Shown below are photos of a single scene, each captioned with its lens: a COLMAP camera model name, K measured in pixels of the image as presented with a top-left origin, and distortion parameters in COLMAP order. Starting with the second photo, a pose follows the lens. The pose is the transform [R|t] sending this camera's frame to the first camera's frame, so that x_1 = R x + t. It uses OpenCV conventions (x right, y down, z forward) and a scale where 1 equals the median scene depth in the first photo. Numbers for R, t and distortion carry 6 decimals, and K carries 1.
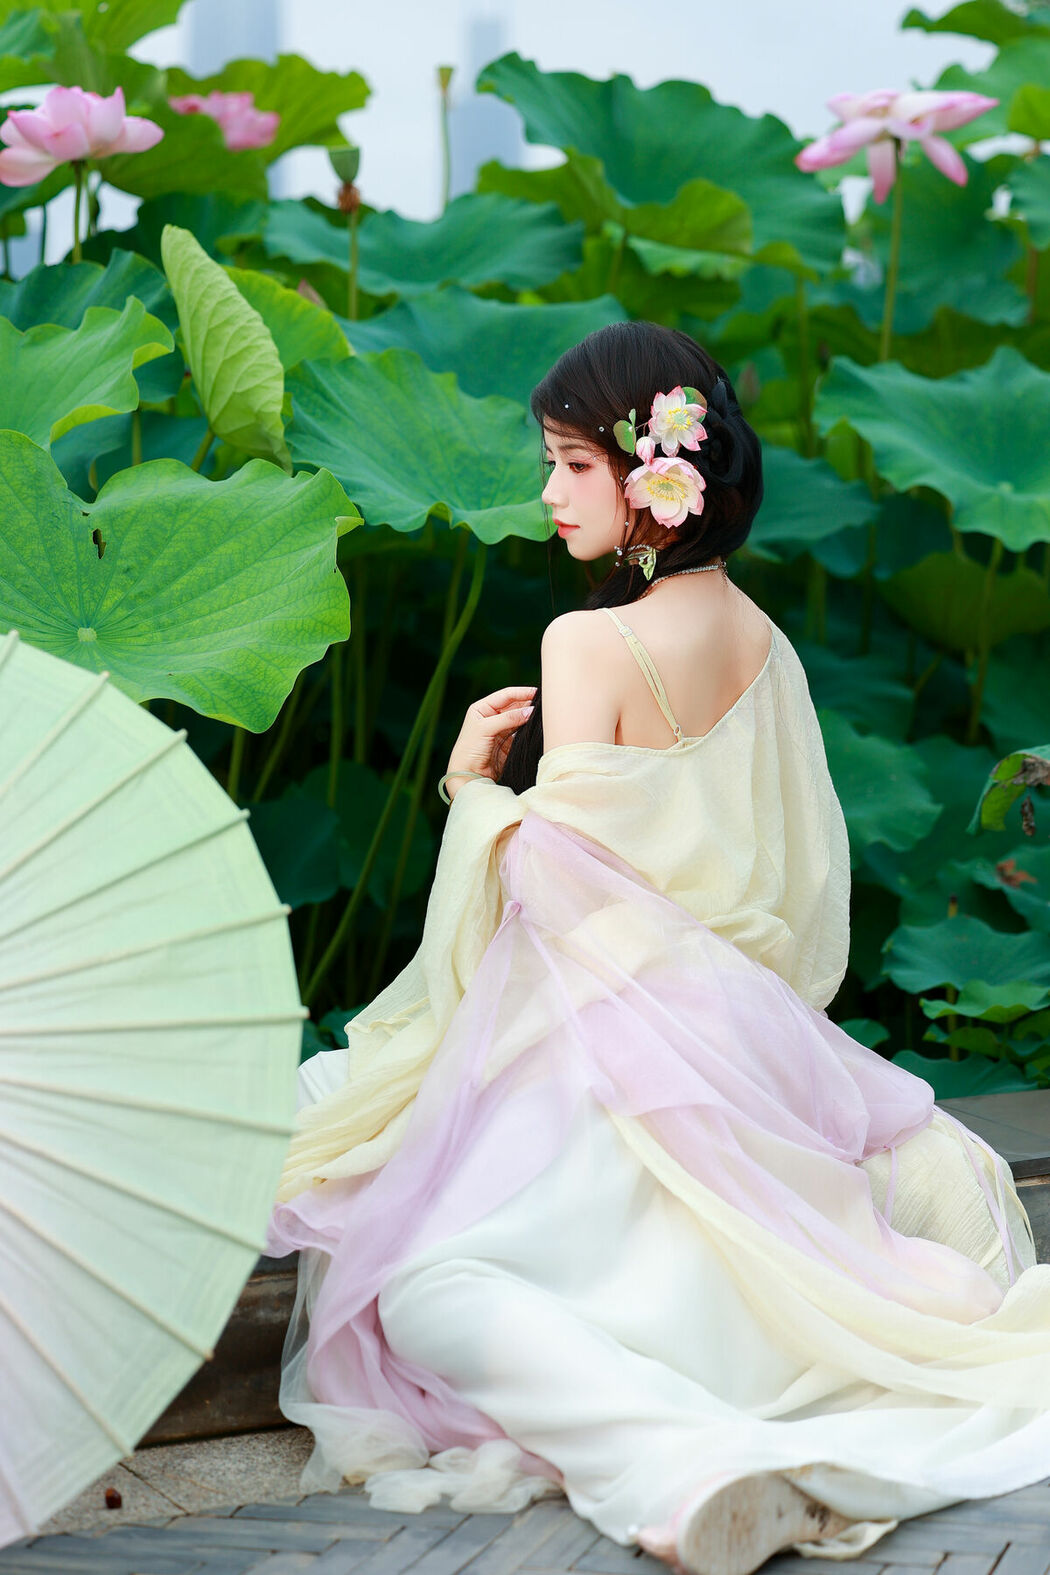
lens RADIAL K [[3486.1, 0, 534.5], [0, 3486.1, 679.5], [0, 0, 1]] dist [-0.010331, 0.000000]
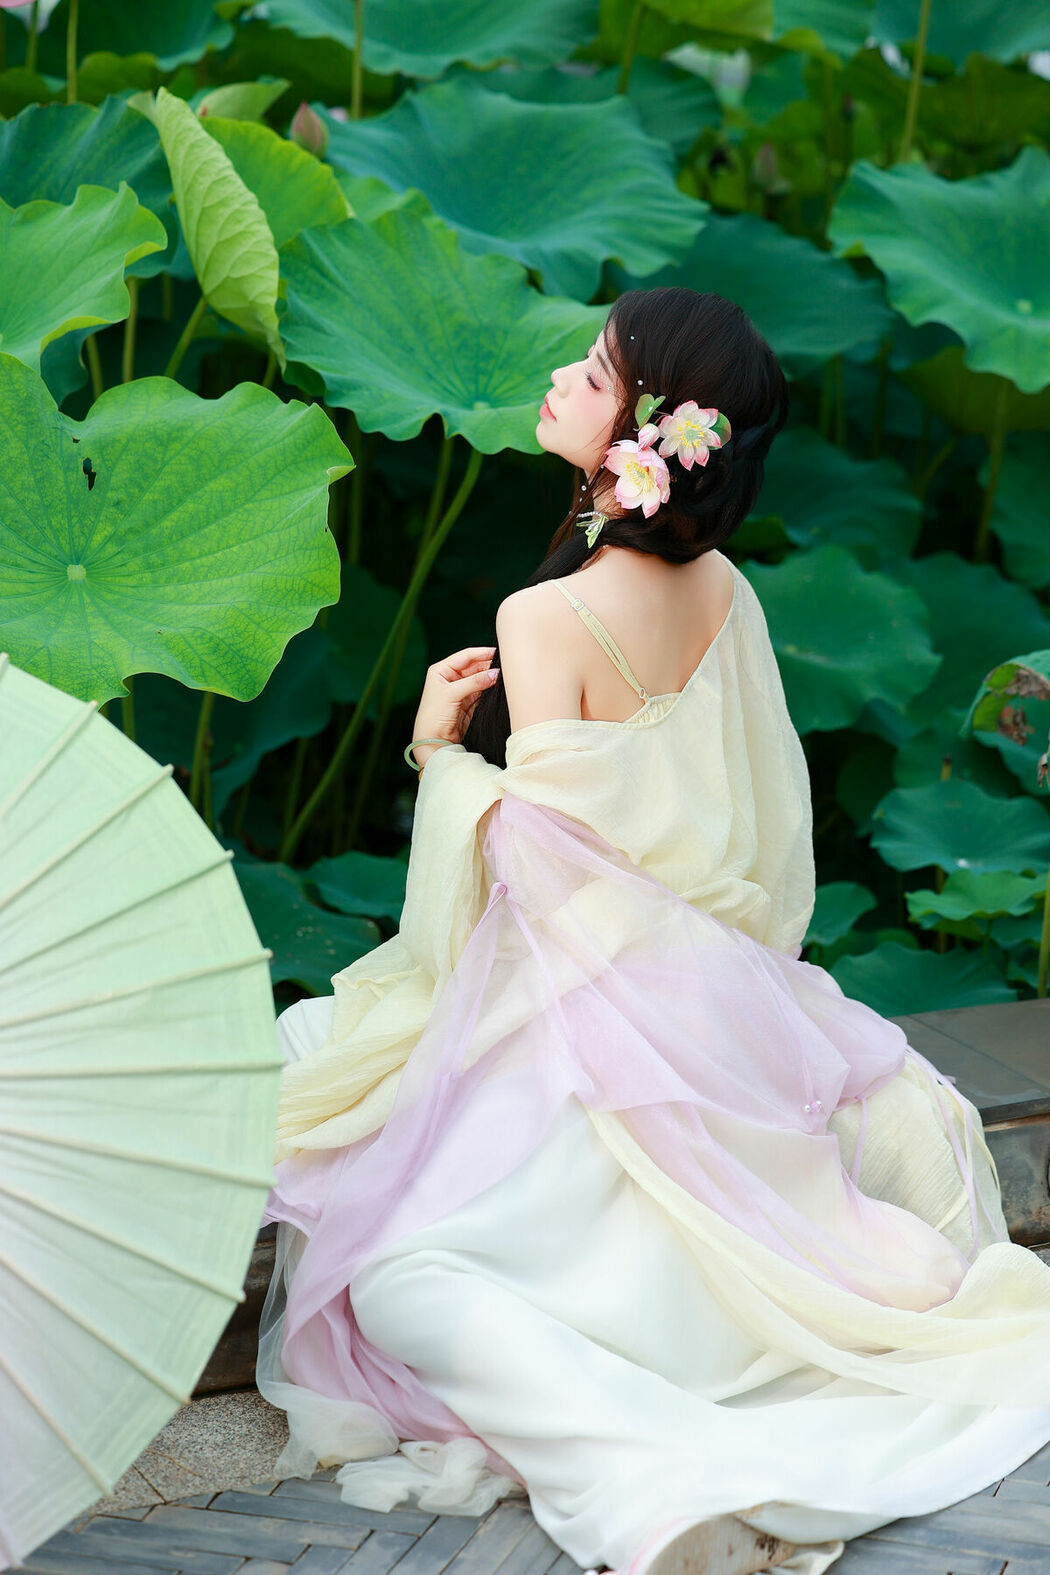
lens RADIAL K [[3707.5, 0, 521.8], [0, 3707.5, 677.0], [0, 0, 1]] dist [0.001464, 0.000000]
pose [[0.999651, 0.025480, -0.006941, 0.007047], [-0.024154, 0.988421, 0.149800, -0.142367], [0.010678, -0.149580, 0.988692, -0.051316]]
